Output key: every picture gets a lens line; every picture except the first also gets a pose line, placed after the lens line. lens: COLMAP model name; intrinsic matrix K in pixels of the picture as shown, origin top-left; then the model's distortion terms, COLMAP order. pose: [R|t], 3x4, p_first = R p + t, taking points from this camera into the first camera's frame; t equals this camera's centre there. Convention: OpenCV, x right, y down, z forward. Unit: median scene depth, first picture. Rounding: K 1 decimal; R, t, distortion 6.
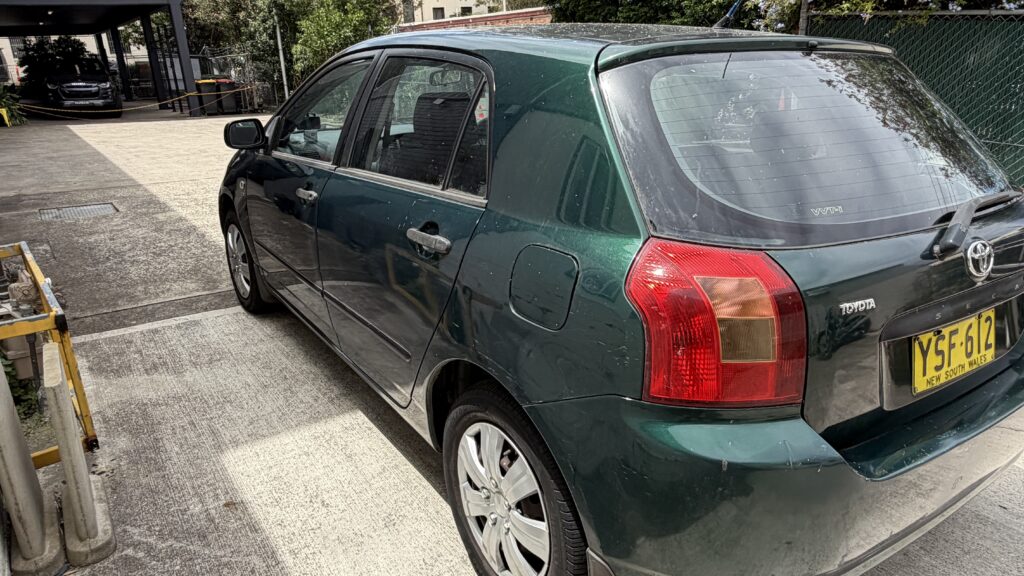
lens RADIAL K [[678.5, 0, 507.7], [0, 678.5, 282.0], [0, 0, 1]] dist [0.001947, 0.000378]
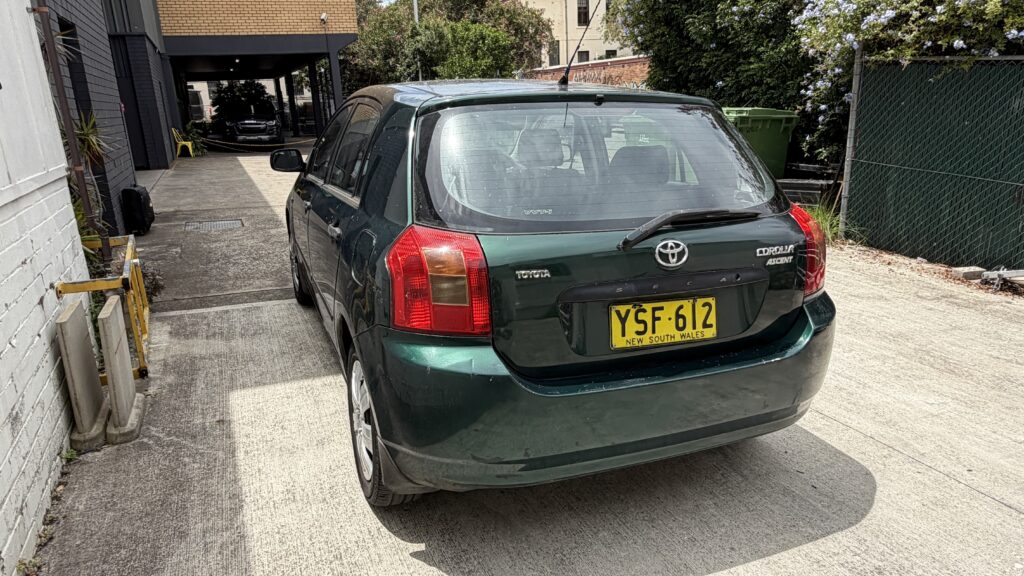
lens RADIAL K [[678.3, 0, 512.0], [0, 678.3, 288.0], [0, 0, 1]] dist [0.001325, 0.000799]
pose [[0.978597, 0.056321, -0.197927, 0.243116], [-0.065574, 0.997025, -0.040505, 0.040814], [0.195057, 0.052617, 0.979379, -0.144786]]
